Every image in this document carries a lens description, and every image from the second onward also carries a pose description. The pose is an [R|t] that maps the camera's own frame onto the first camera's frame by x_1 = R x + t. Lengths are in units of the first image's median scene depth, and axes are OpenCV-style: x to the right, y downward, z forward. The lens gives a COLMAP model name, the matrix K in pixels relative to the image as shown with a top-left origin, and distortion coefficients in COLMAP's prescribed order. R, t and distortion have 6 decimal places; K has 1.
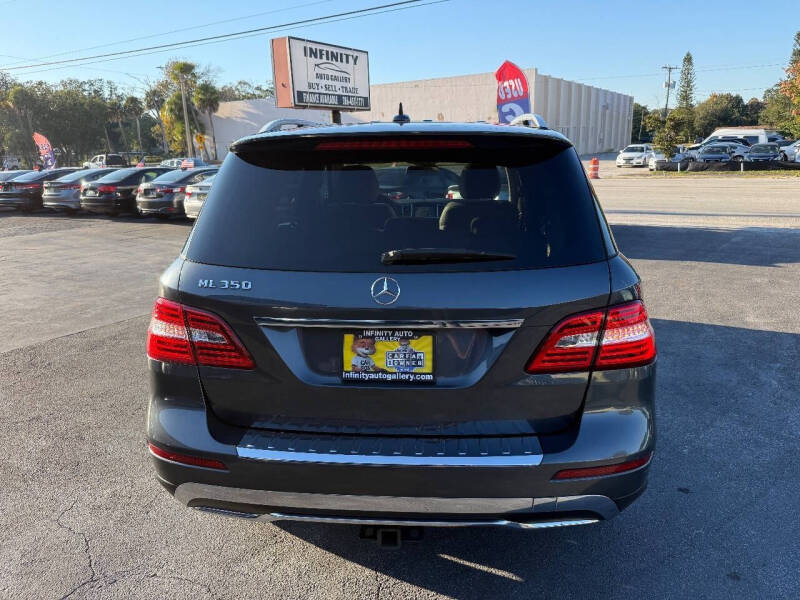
lens RADIAL K [[584.3, 0, 400.9], [0, 584.3, 301.6], [0, 0, 1]] dist [0.046786, -0.065536]
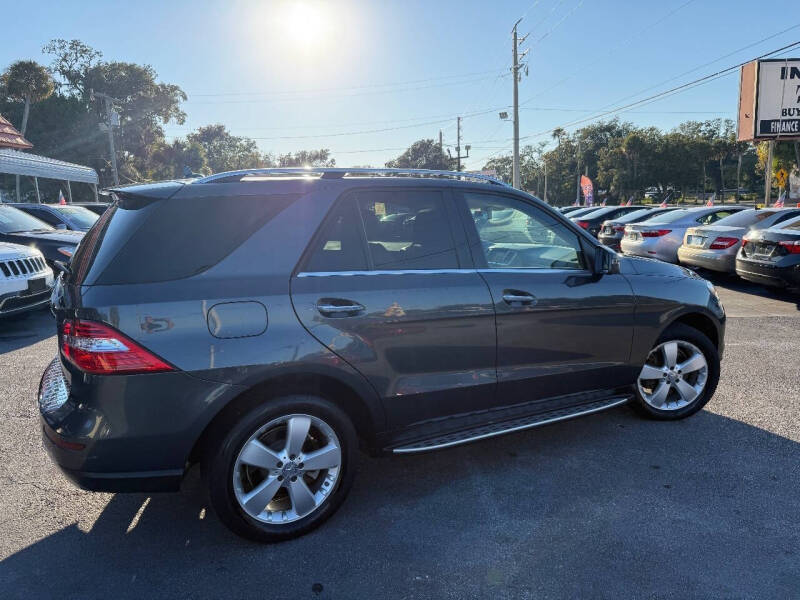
lens RADIAL K [[584.3, 0, 407.1], [0, 584.3, 300.8], [0, 0, 1]] dist [0.046786, -0.065536]
pose [[0.570782, 0.142198, -0.808695, 0.237918], [-0.191873, 0.980721, 0.037021, -0.029796], [0.798369, 0.134035, 0.587062, 0.107831]]
